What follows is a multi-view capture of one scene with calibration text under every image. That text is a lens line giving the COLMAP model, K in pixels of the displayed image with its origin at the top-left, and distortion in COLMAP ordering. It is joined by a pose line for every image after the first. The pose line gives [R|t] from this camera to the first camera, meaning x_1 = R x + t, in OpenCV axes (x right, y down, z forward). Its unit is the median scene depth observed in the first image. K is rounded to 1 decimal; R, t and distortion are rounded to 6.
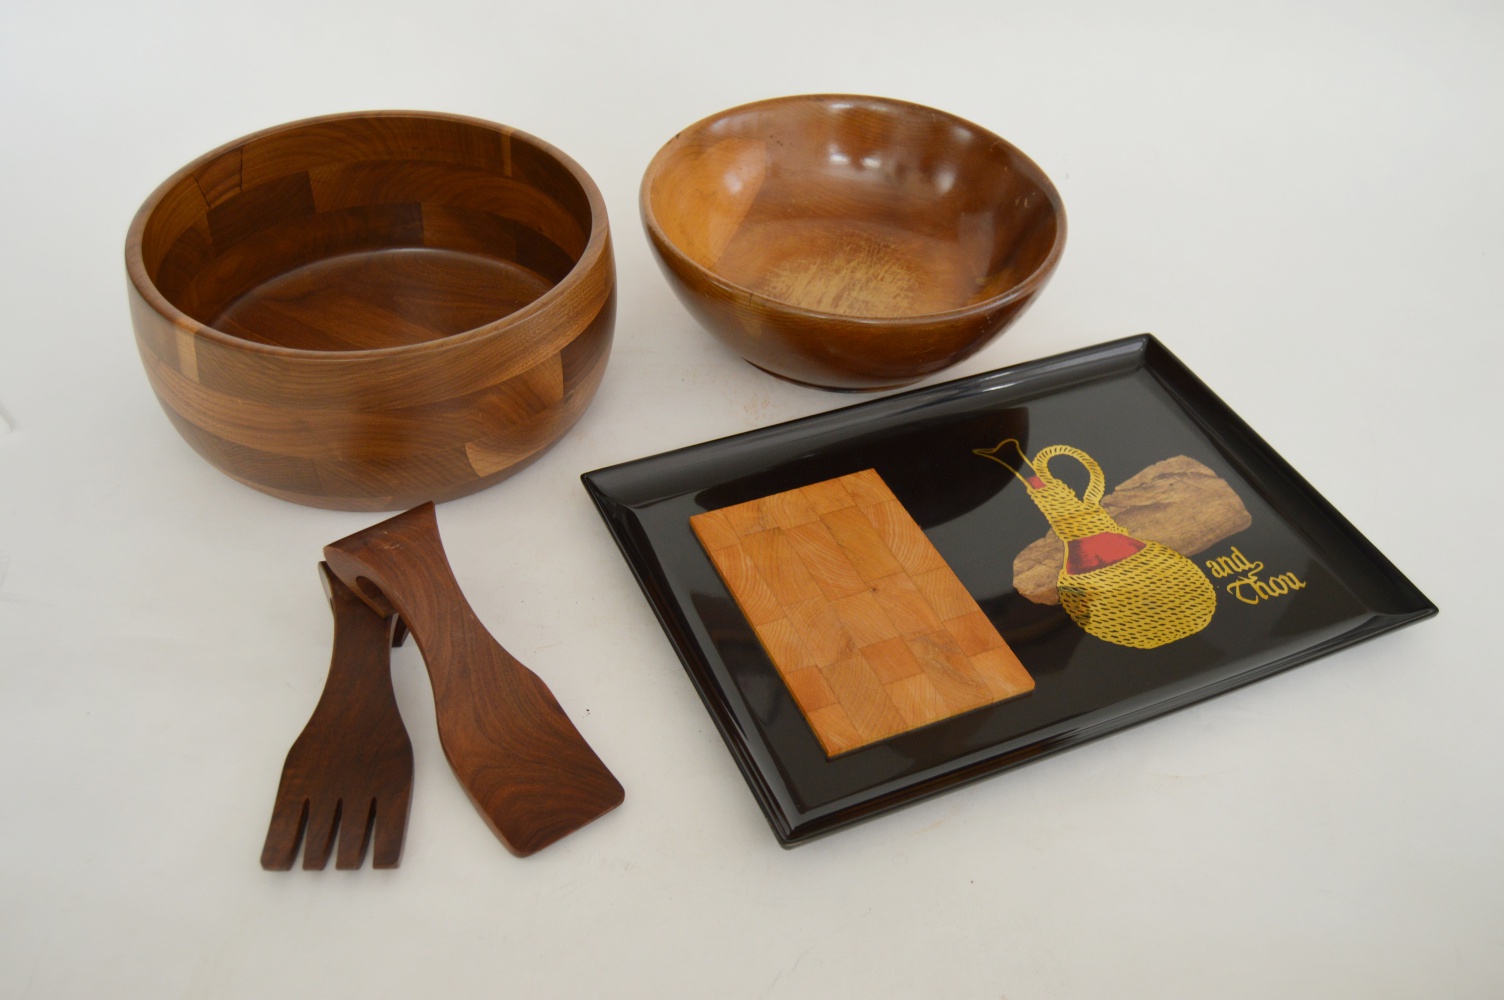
lens RADIAL K [[1474.8, 0, 752.0], [0, 1474.8, 500.0], [0, 0, 1]] dist [-0.070138, -0.005953]
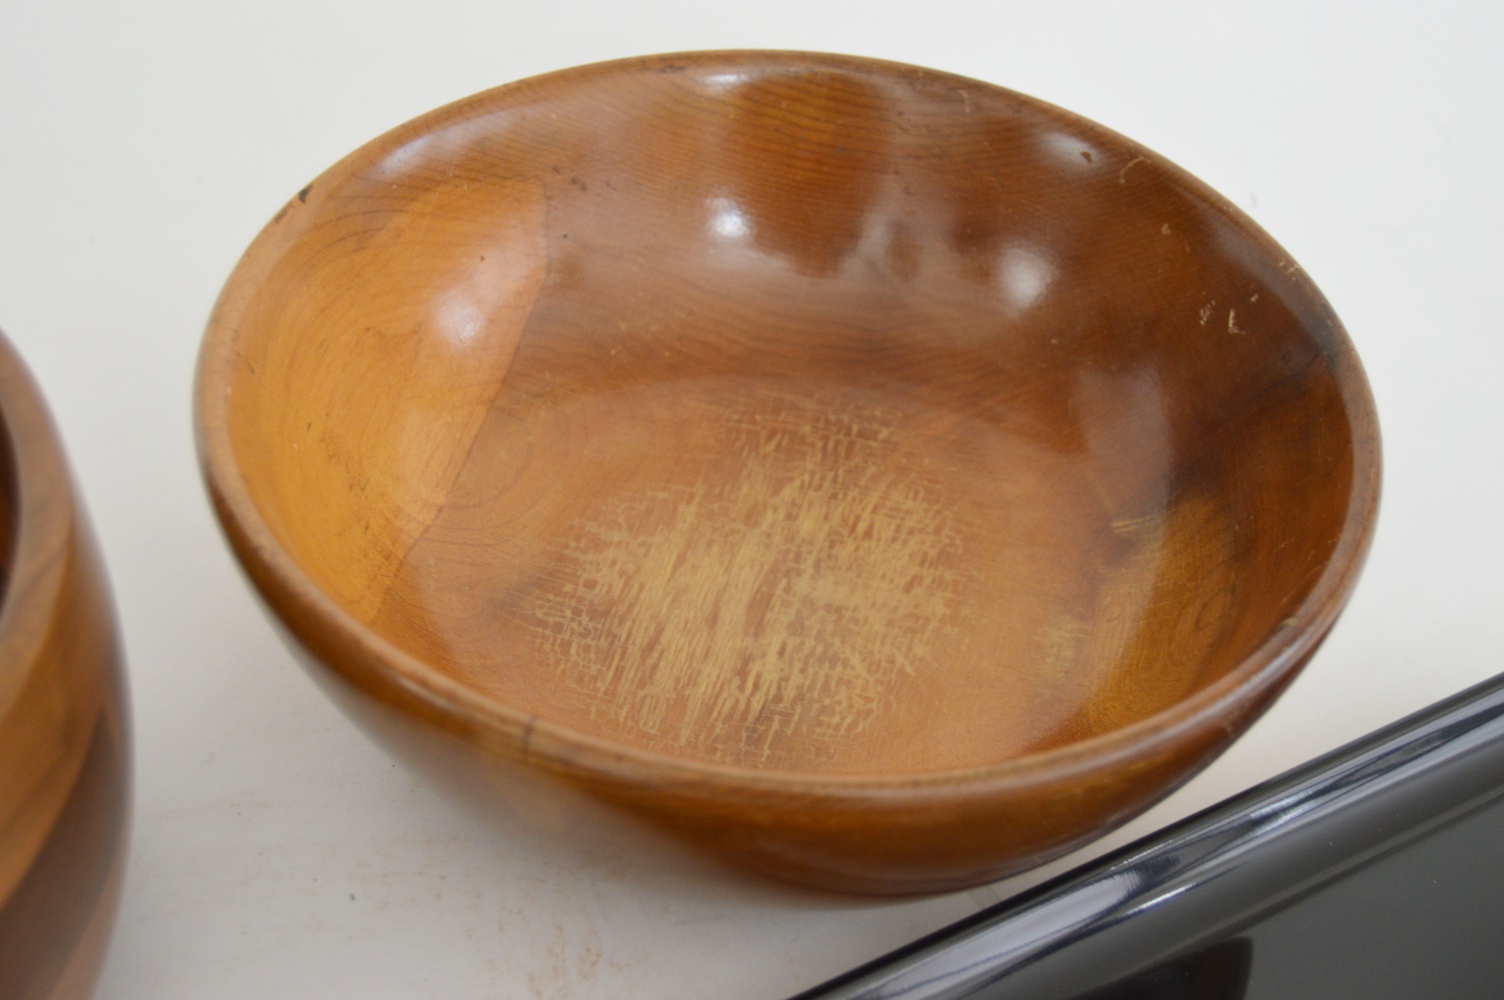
lens RADIAL K [[2212.3, 0, 752.0], [0, 2212.3, 500.0], [0, 0, 1]] dist [-0.014665, -0.013749]
pose [[0.993847, -0.064596, 0.089977, 0.008055], [0.066330, 0.997663, -0.016411, -0.182262], [-0.088706, 0.022279, 0.995809, 0.514079]]
